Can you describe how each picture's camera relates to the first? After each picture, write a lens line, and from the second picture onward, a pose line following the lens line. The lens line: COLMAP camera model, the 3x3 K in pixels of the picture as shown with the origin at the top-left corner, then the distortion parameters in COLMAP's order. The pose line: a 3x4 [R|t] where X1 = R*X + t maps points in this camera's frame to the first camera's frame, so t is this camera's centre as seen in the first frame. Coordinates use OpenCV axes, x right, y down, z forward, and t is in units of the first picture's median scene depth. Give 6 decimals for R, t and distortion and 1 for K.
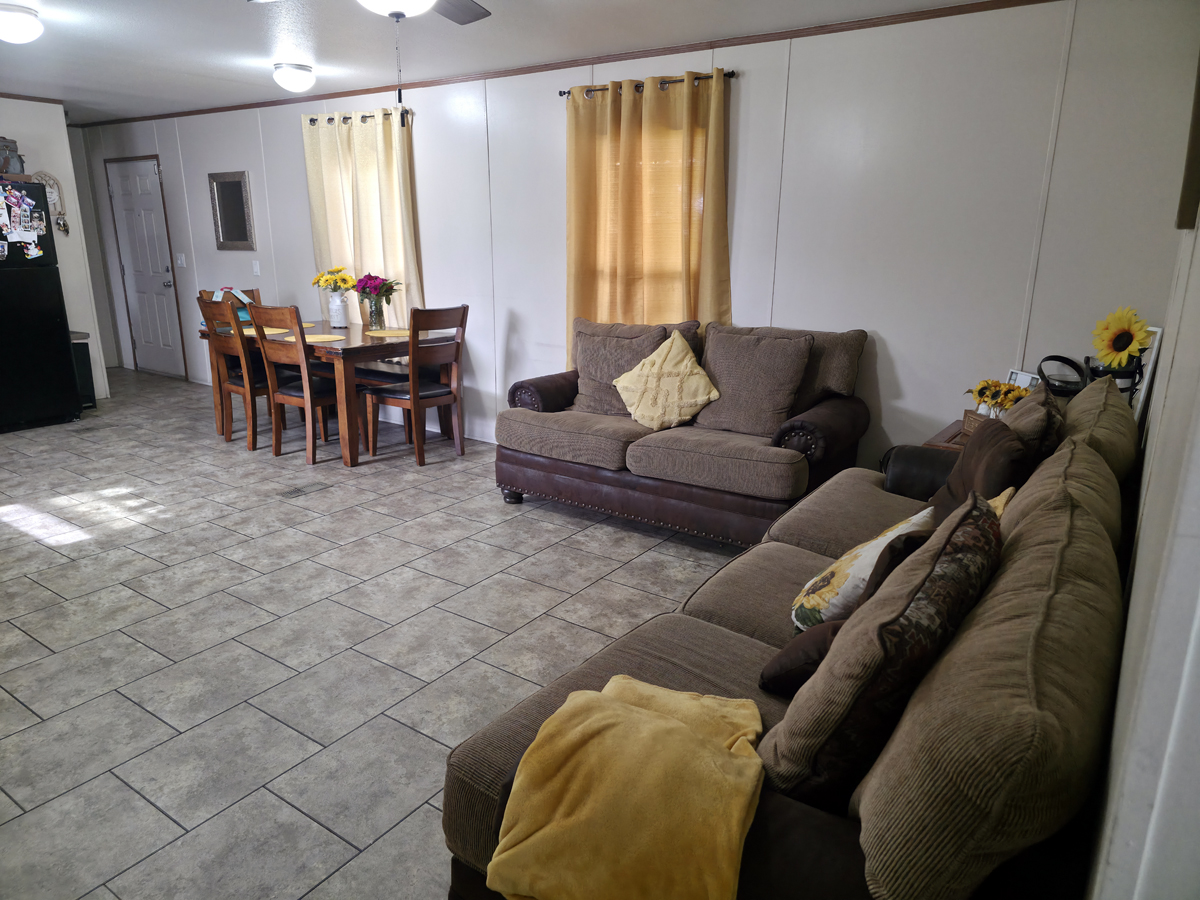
lens RADIAL K [[786.1, 0, 598.2], [0, 786.1, 446.8], [0, 0, 1]] dist [0.060986, -0.056110]
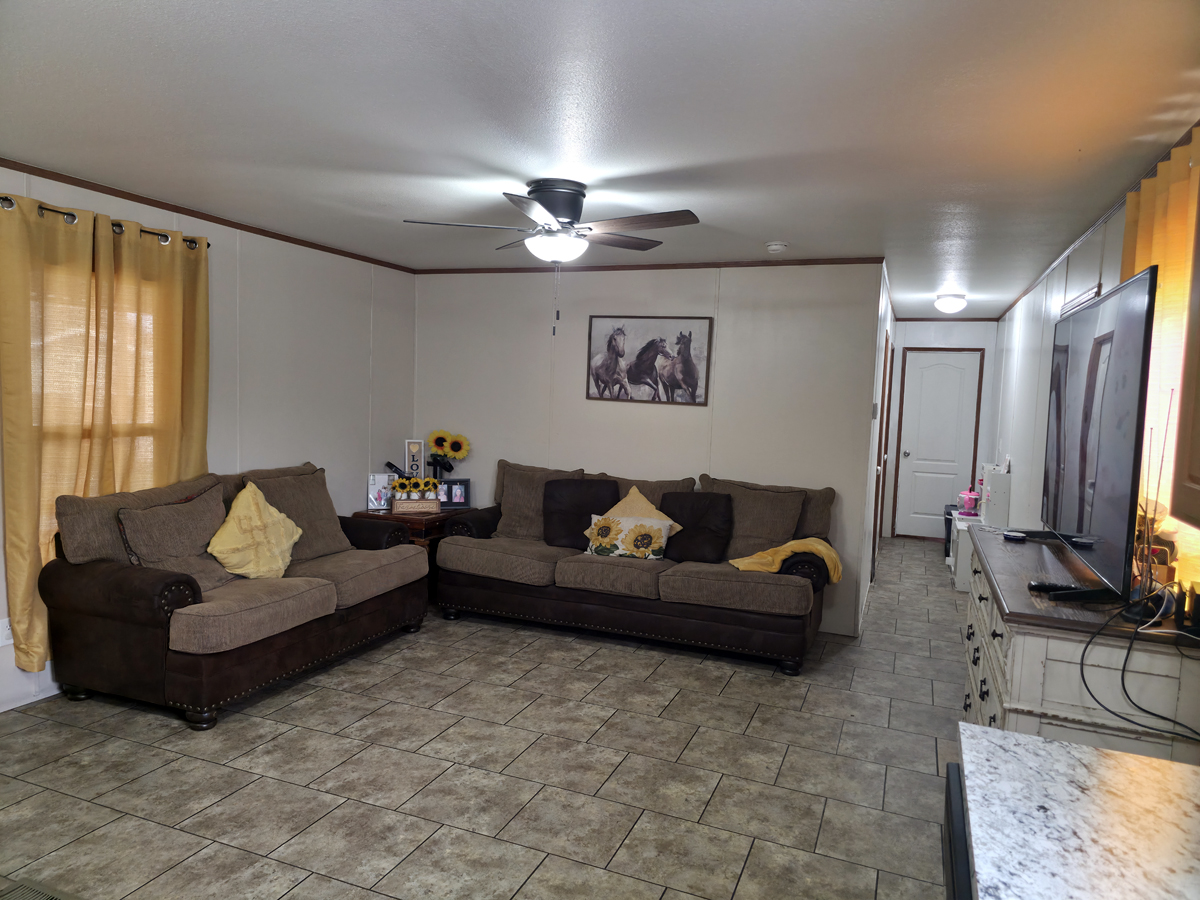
lens RADIAL K [[786.1, 0, 597.5], [0, 786.1, 448.7], [0, 0, 1]] dist [0.060986, -0.056110]
pose [[-0.219424, -0.087154, 0.971729, -0.974932], [0.215372, 0.967104, 0.135372, -0.228001], [-0.951561, 0.238987, -0.193435, 0.745560]]
